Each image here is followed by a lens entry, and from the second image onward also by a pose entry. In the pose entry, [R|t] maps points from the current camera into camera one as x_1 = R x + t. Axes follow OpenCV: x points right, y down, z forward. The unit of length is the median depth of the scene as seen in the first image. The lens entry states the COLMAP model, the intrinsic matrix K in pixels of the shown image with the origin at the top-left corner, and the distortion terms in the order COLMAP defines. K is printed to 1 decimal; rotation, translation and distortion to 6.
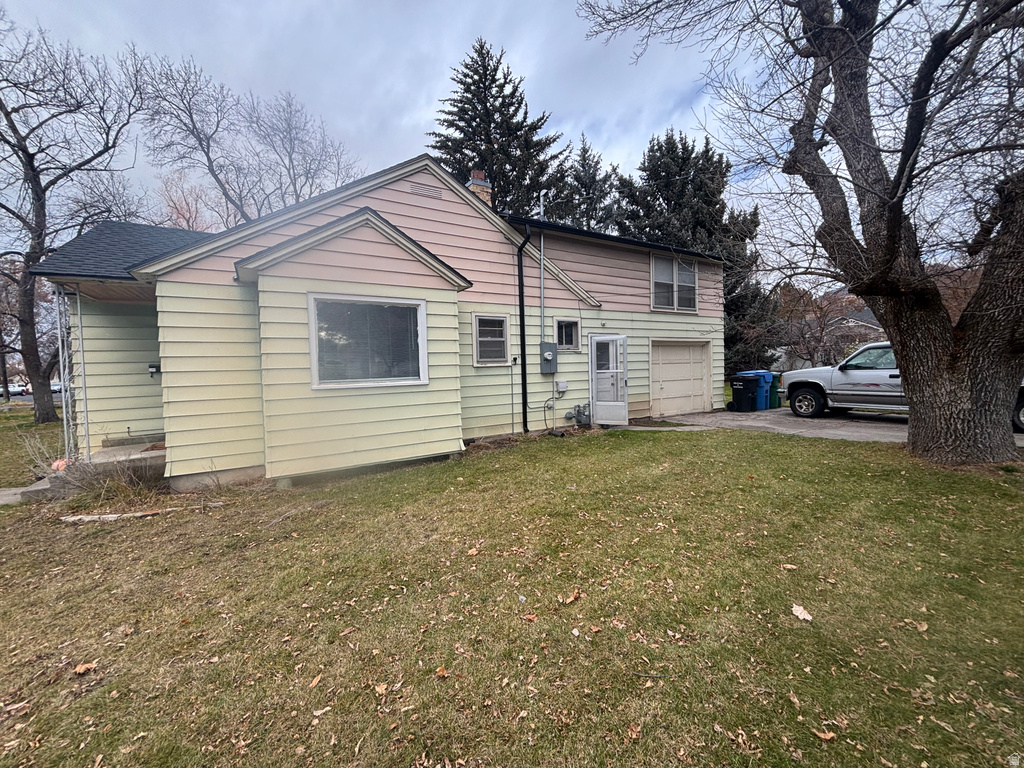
lens RADIAL K [[413.2, 0, 513.3], [0, 413.2, 387.7], [0, 0, 1]] dist [-0.002214, 0.000306]
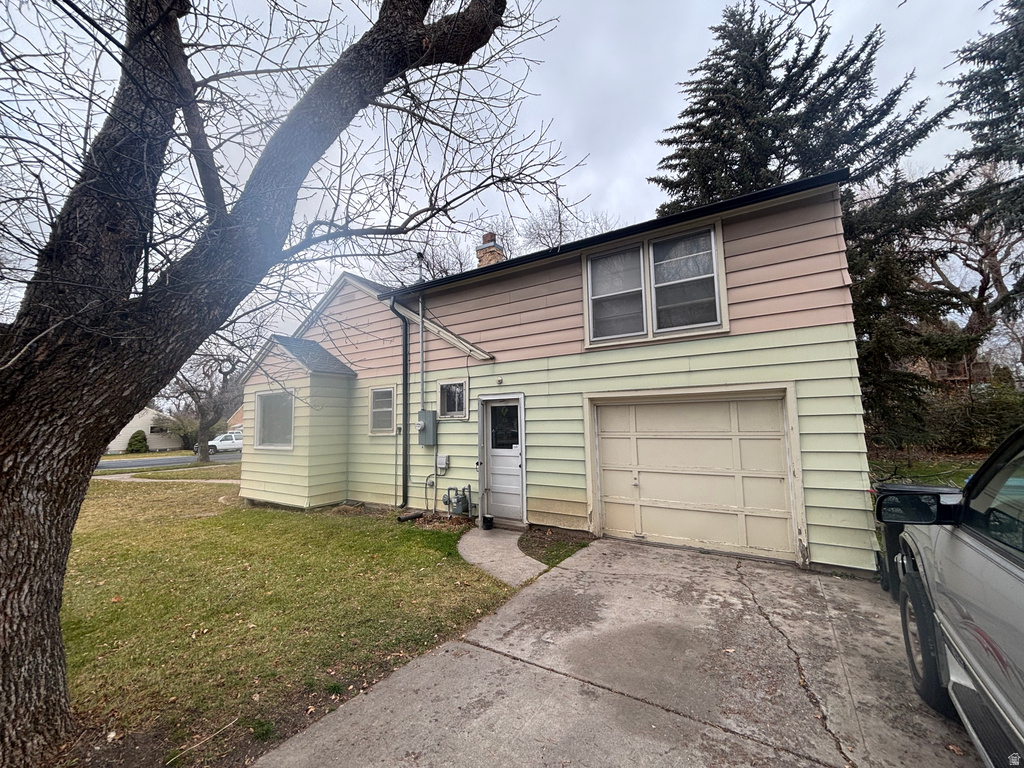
lens RADIAL K [[413.2, 0, 513.4], [0, 413.2, 380.8], [0, 0, 1]] dist [-0.002214, 0.000306]
pose [[0.444870, -0.078750, -0.892126, 0.949639], [-0.043317, 0.993069, -0.109262, -0.081737], [0.894547, 0.087252, 0.438375, 0.753122]]
